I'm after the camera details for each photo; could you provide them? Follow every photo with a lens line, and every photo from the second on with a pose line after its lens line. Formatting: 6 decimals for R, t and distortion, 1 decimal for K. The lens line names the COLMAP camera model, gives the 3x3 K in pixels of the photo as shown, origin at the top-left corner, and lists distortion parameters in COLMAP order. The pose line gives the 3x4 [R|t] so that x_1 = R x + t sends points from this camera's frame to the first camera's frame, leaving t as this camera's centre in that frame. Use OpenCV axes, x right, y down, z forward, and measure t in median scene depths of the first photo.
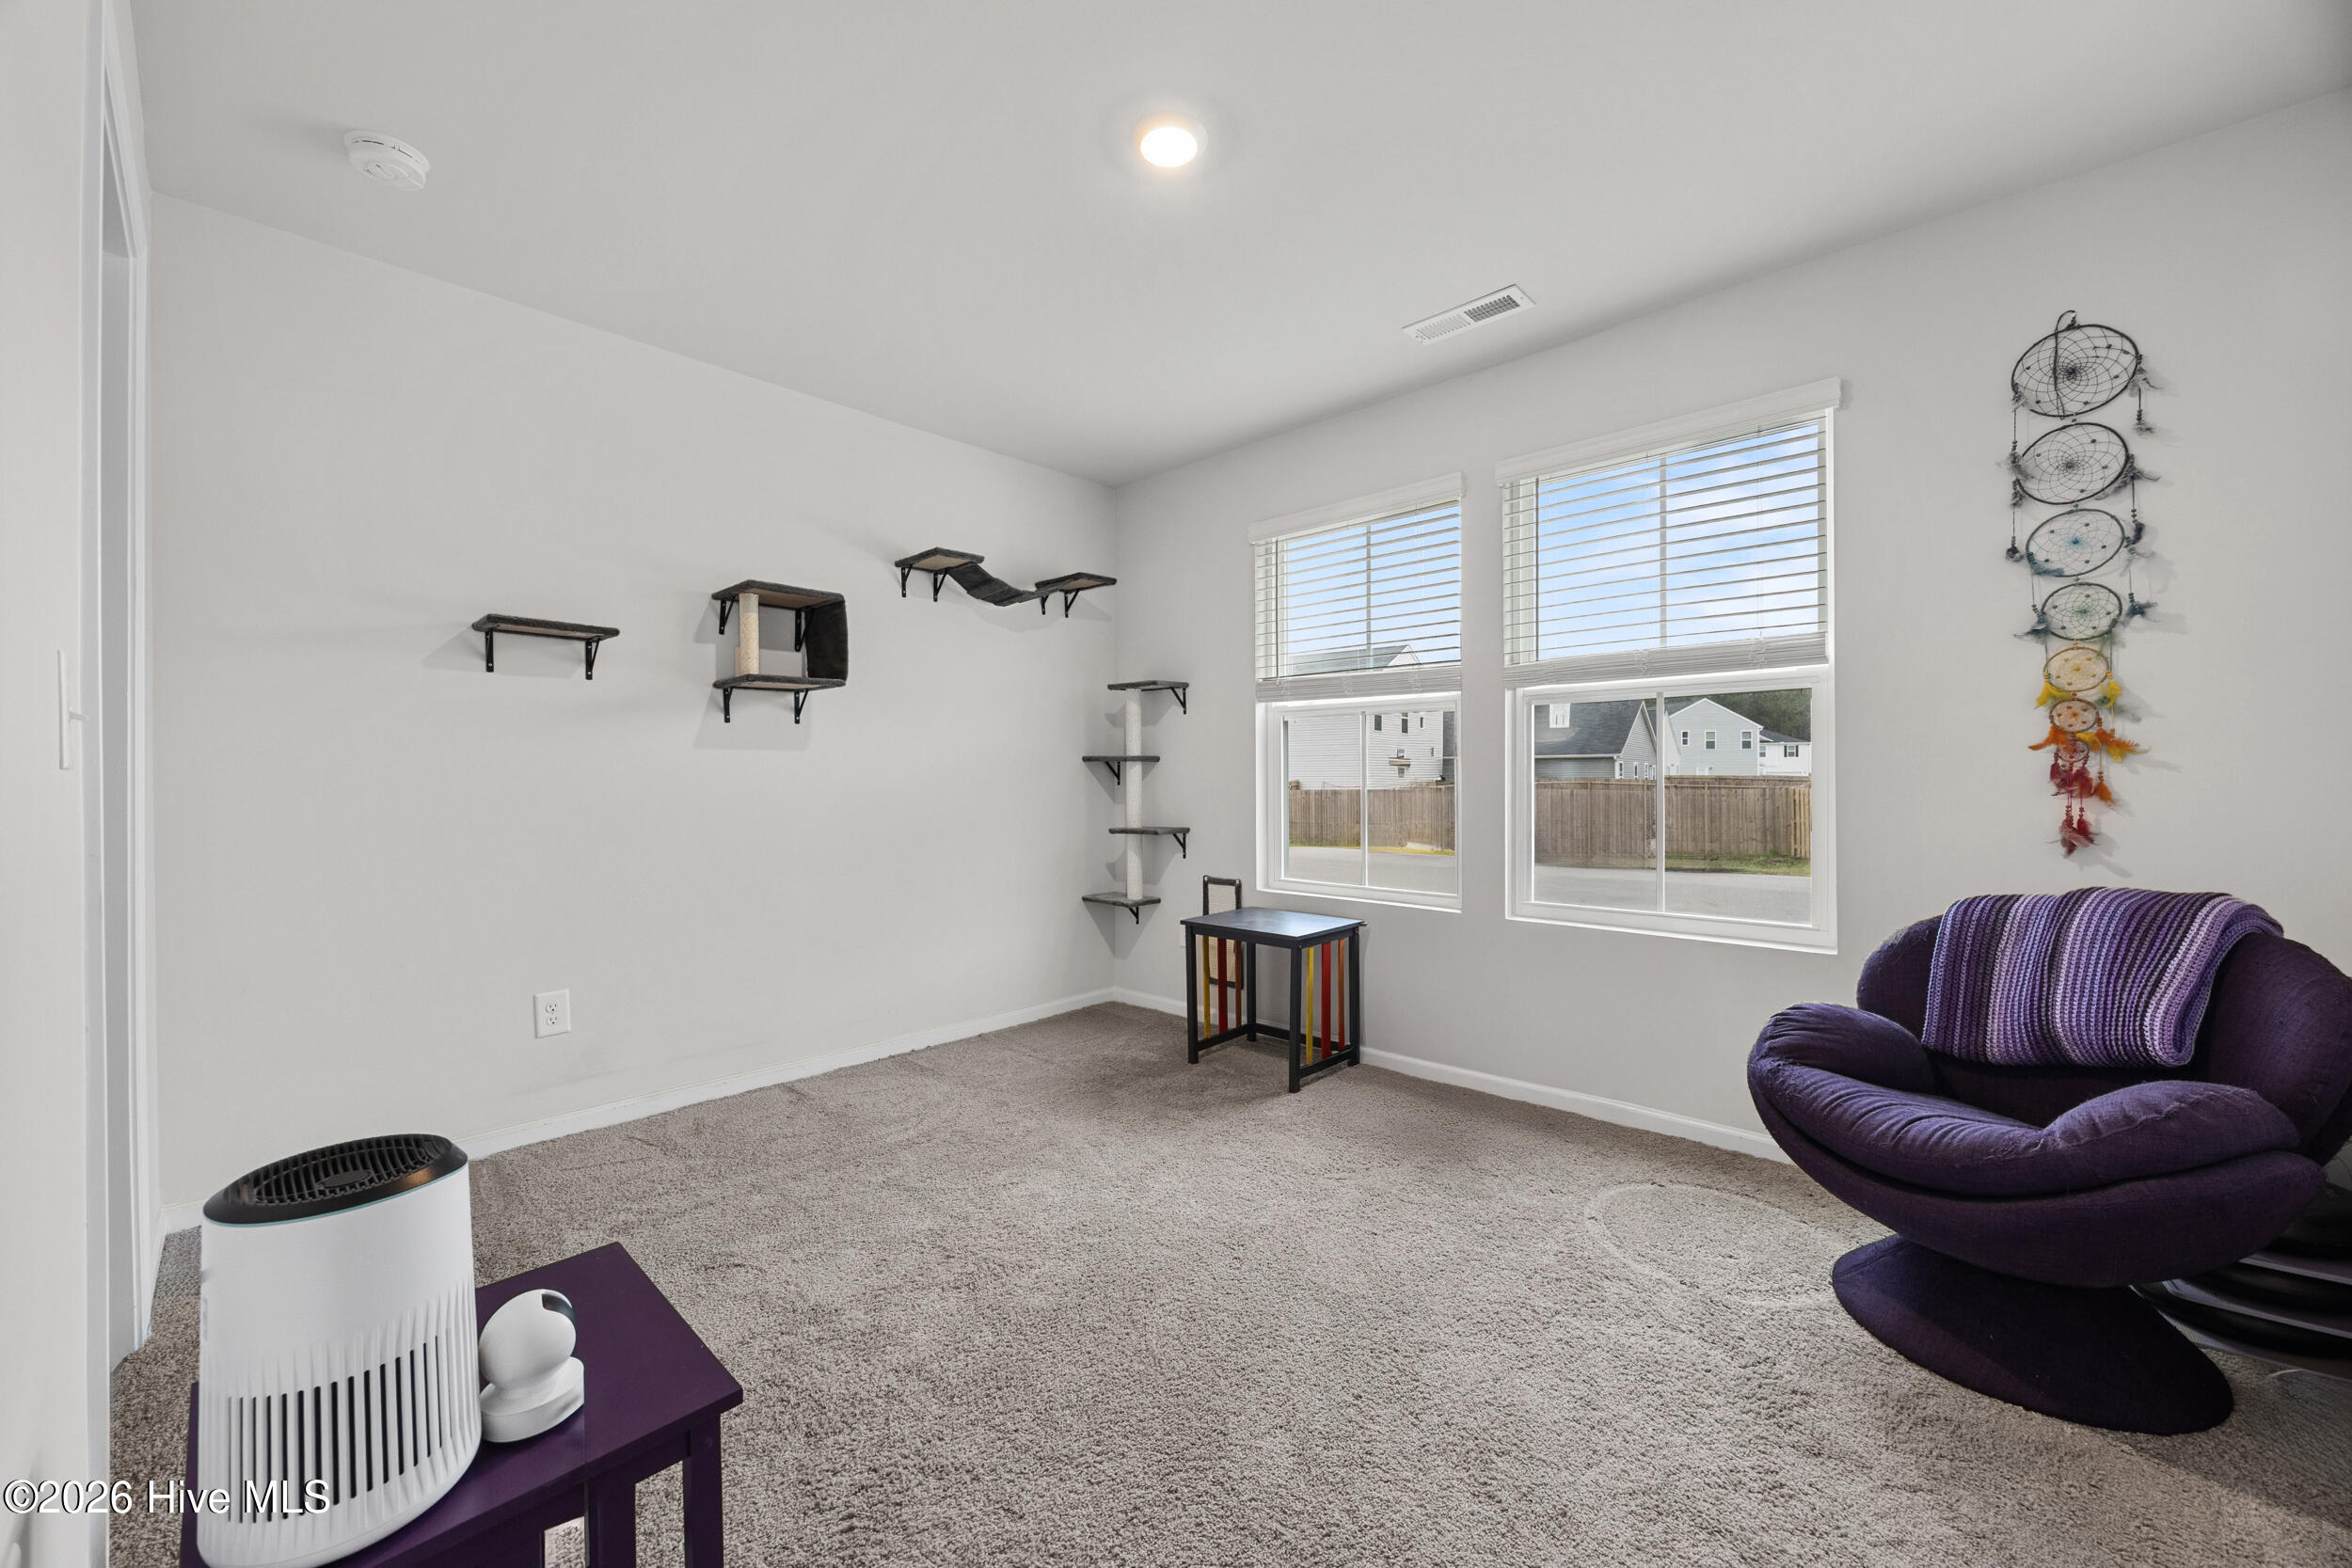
lens RADIAL K [[900.0, 0, 1176.0], [0, 900.0, 784.0], [0, 0, 1]] dist [-0.001135, -0.000227]
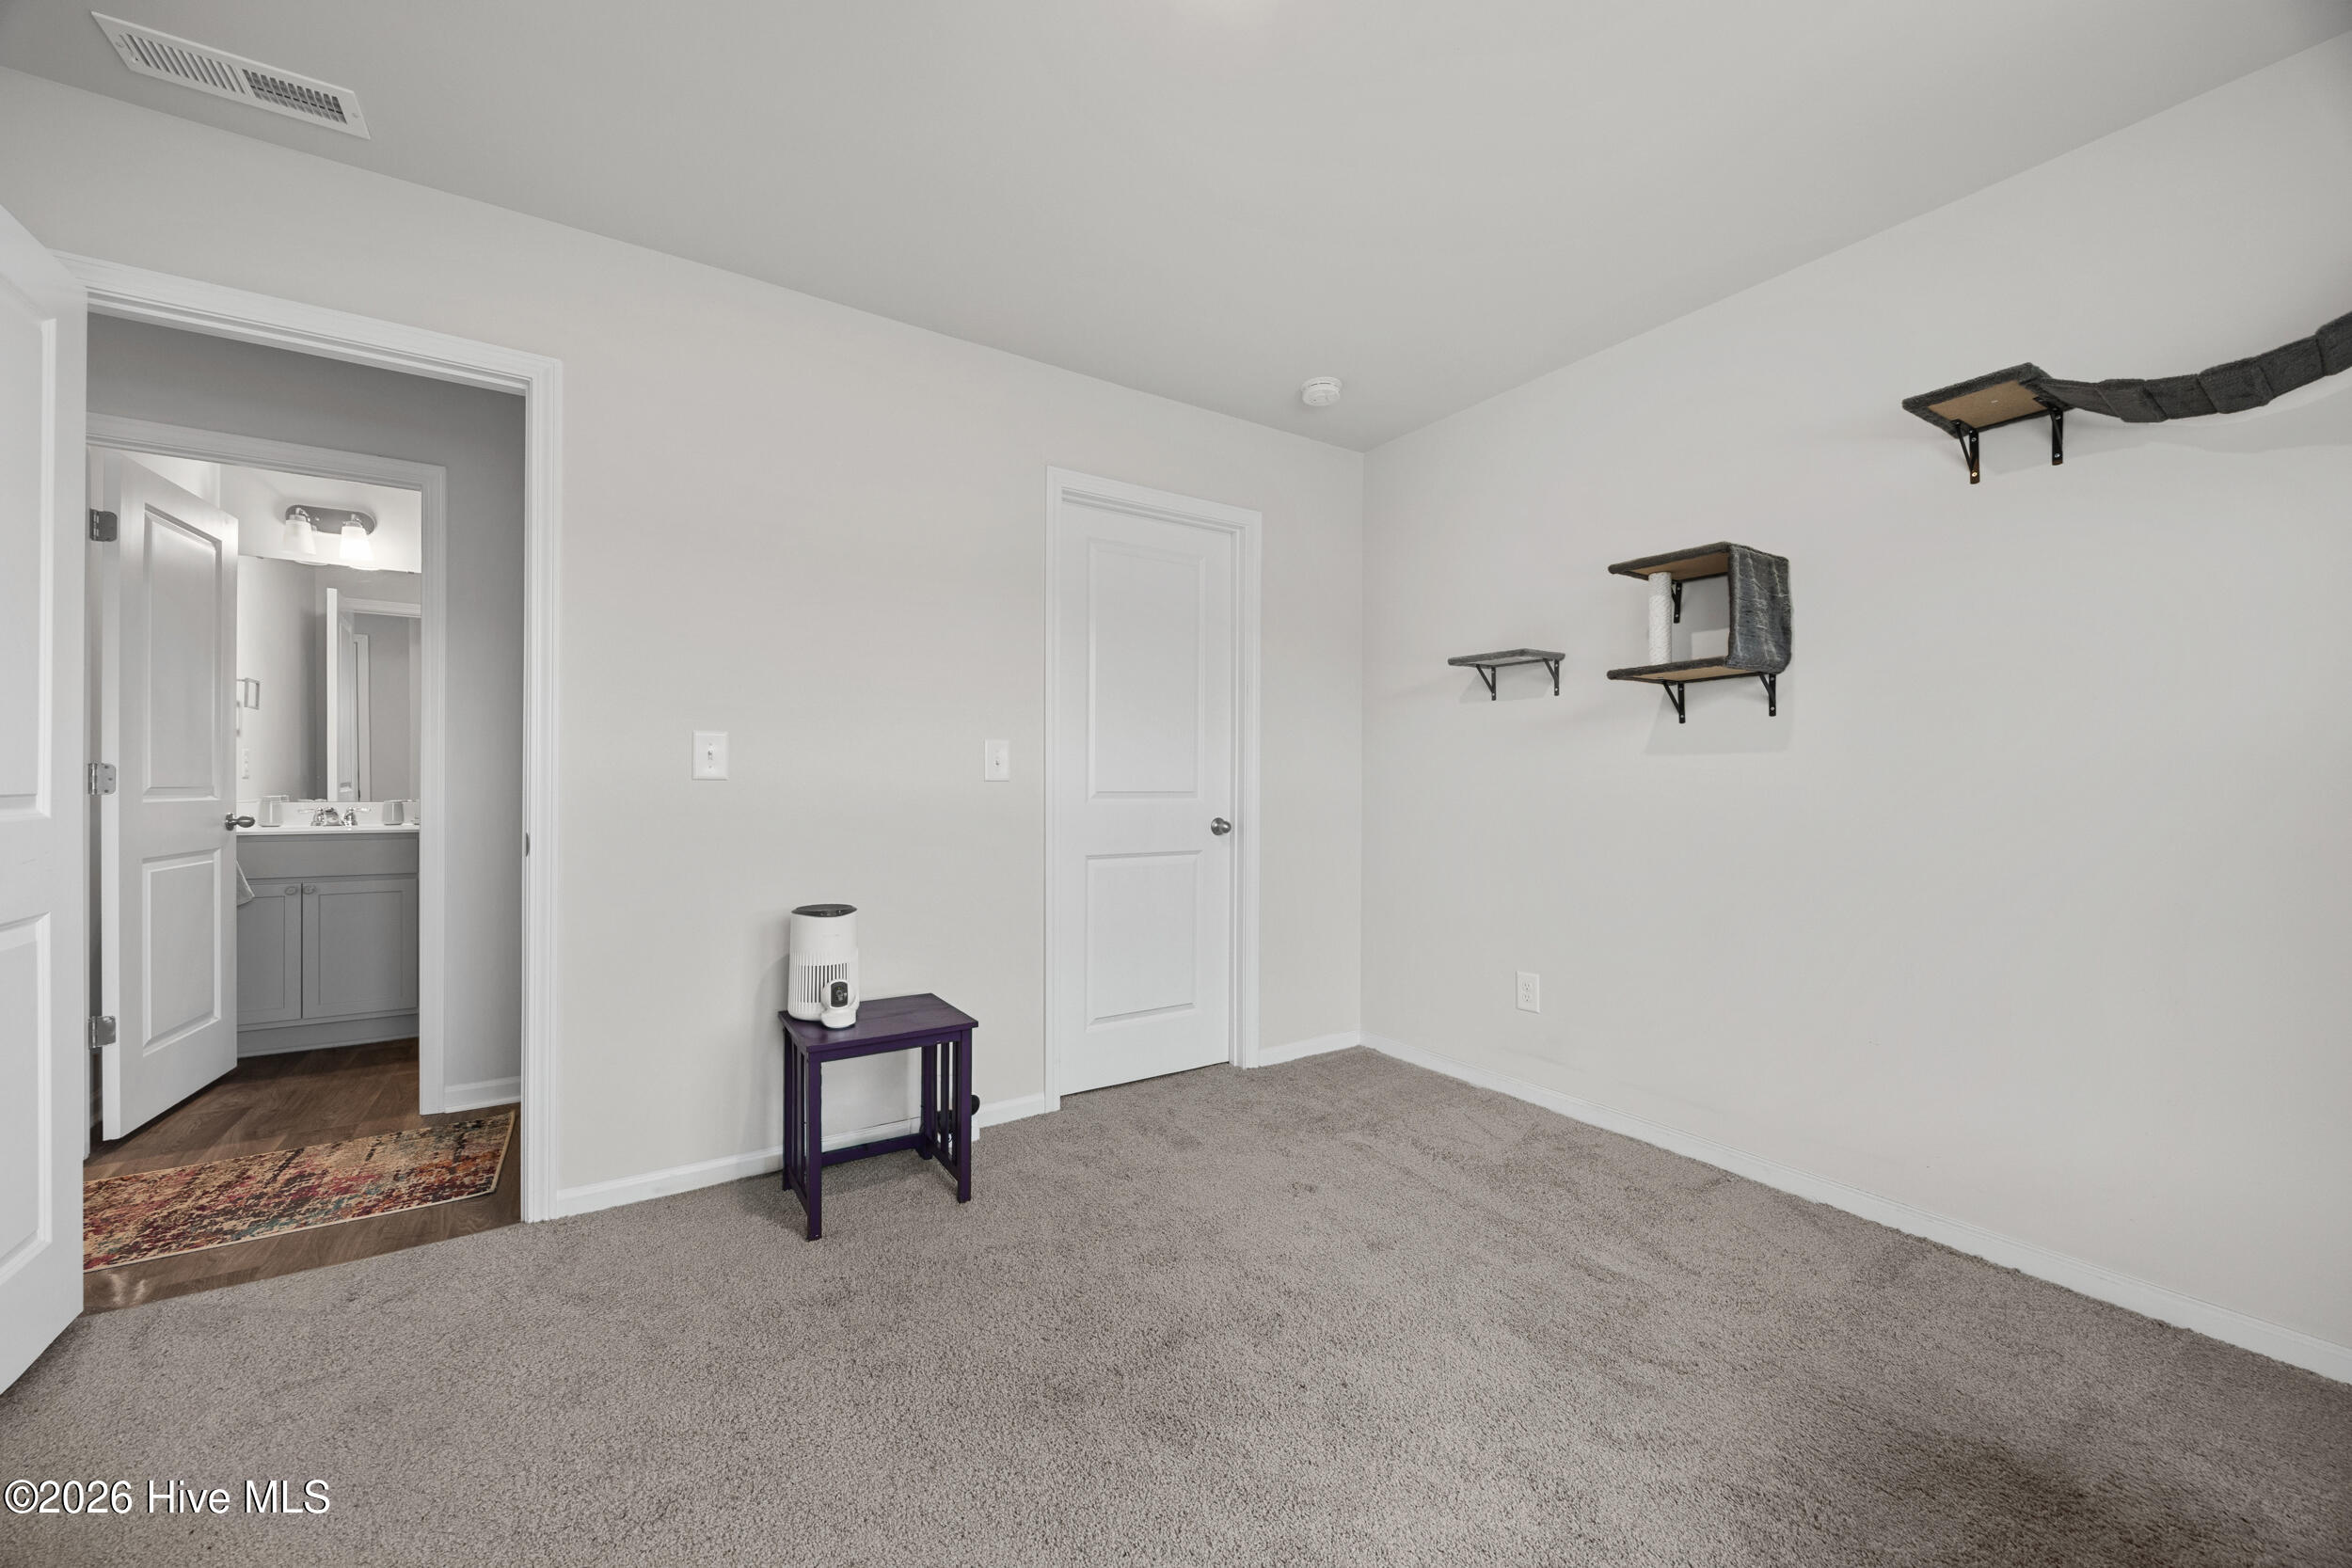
lens RADIAL K [[900.0, 0, 1176.0], [0, 900.0, 784.0], [0, 0, 1]] dist [-0.001135, -0.000227]
pose [[-0.241910, 0.000154, -0.970299, 0.460274], [-0.009234, 0.999954, 0.002461, -0.007213], [0.970255, 0.009555, -0.241898, 0.735315]]
